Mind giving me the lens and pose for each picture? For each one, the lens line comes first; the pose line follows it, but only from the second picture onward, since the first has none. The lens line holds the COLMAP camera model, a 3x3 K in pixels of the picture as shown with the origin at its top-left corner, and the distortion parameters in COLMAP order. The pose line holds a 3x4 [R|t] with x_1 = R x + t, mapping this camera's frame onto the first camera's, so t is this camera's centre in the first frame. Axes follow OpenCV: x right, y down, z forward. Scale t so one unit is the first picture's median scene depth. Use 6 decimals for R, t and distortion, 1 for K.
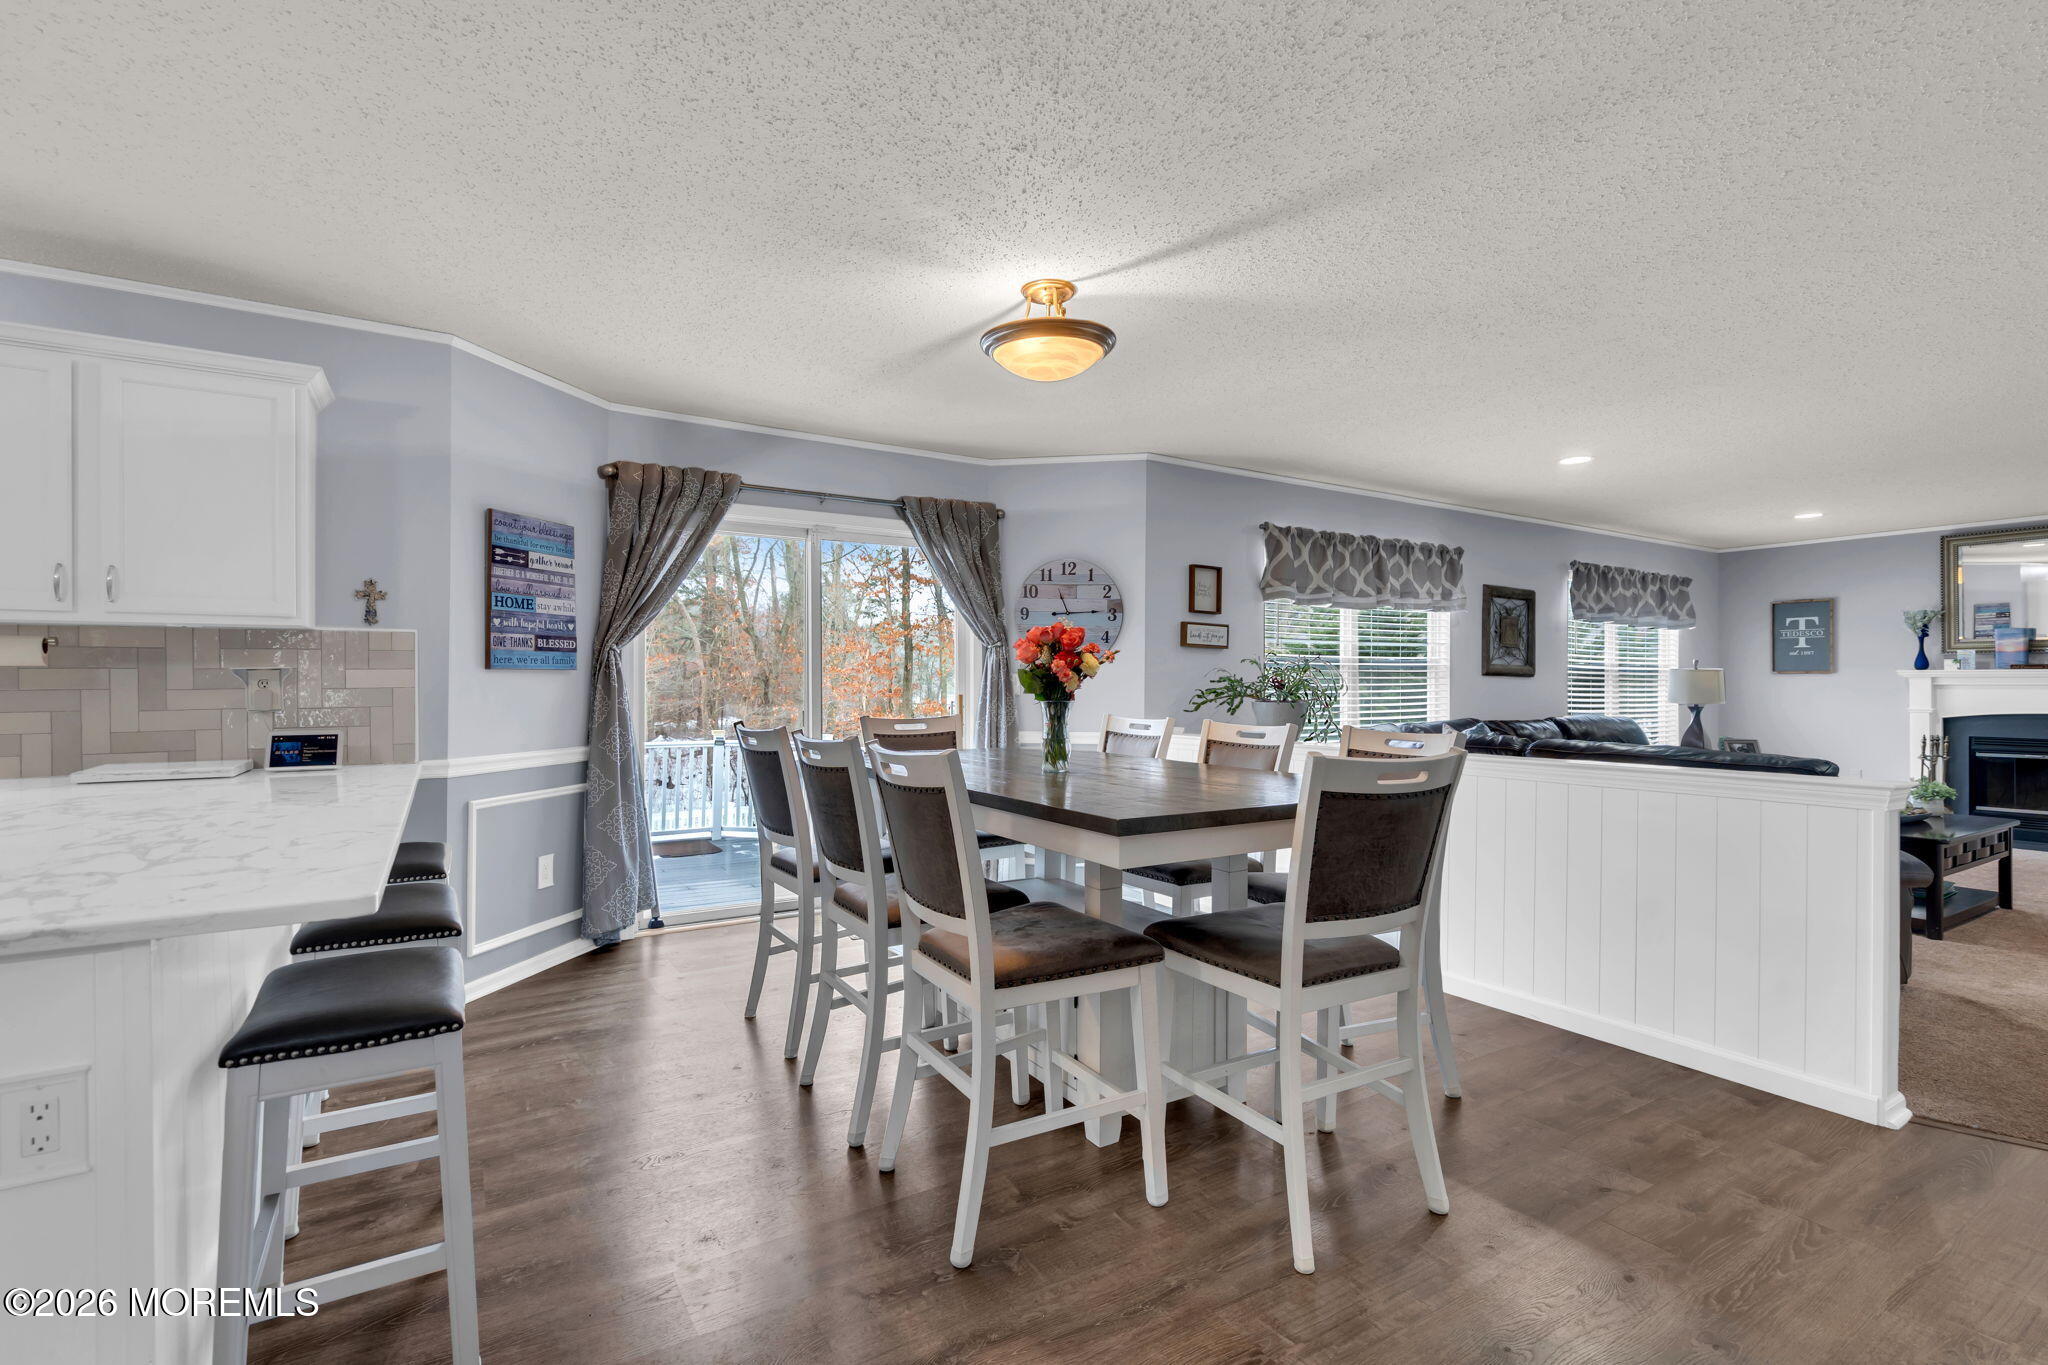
lens RADIAL K [[937.4, 0, 1019.0], [0, 937.4, 686.7], [0, 0, 1]] dist [-0.010432, 0.003088]
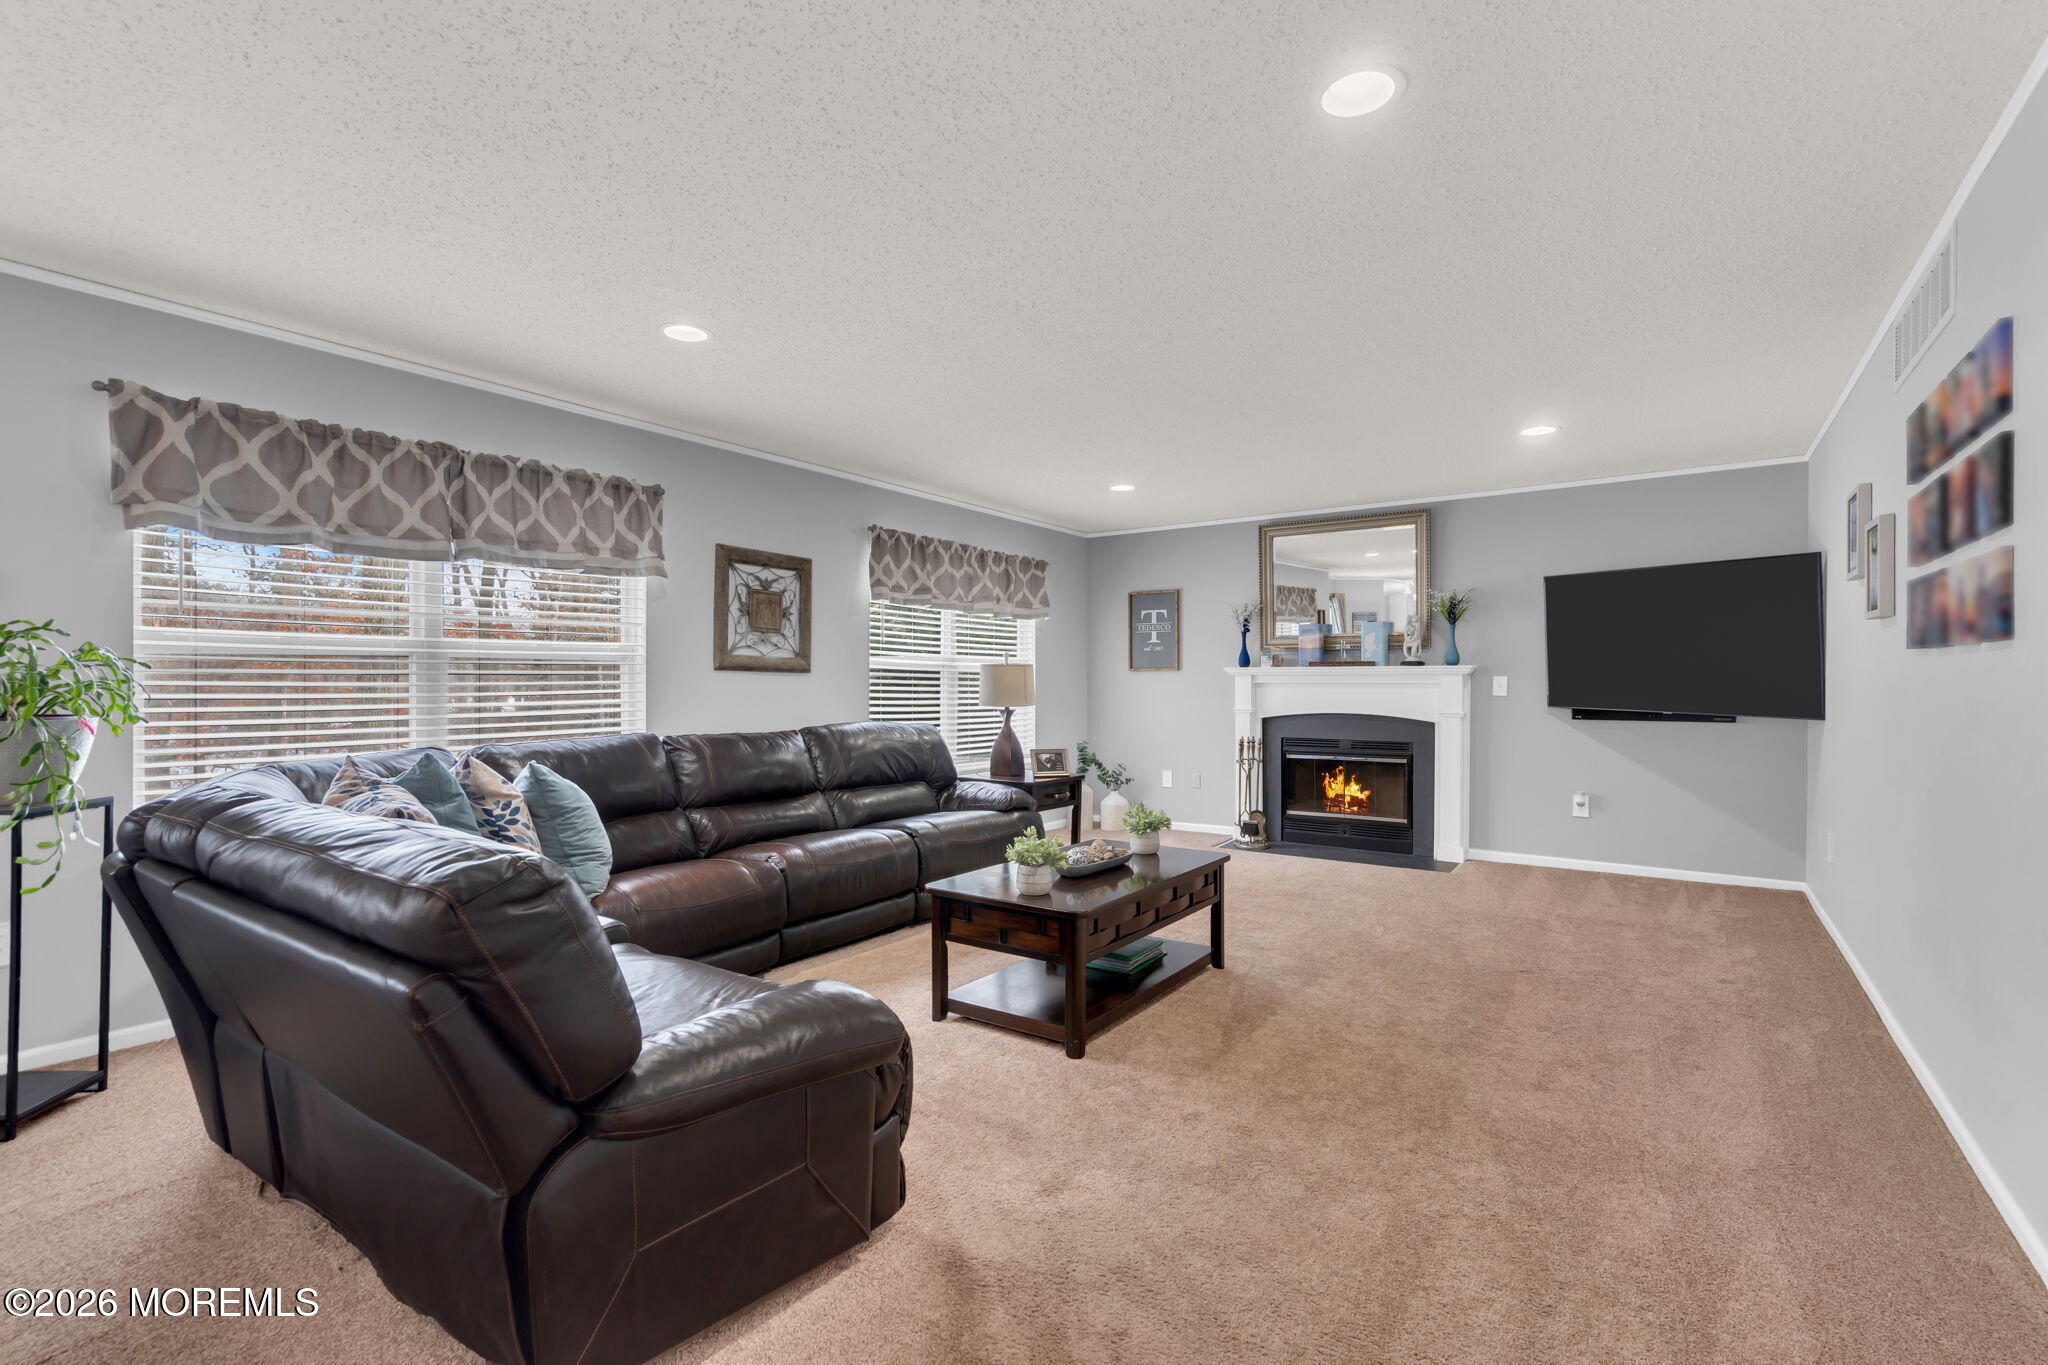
lens RADIAL K [[937.4, 0, 1020.5], [0, 937.4, 685.4], [0, 0, 1]] dist [-0.010432, 0.003088]
pose [[0.915986, -0.000921, 0.401209, 0.390847], [0.000566, 0.999999, 0.001003, -0.000616], [-0.401210, -0.000692, 0.915986, 0.226256]]
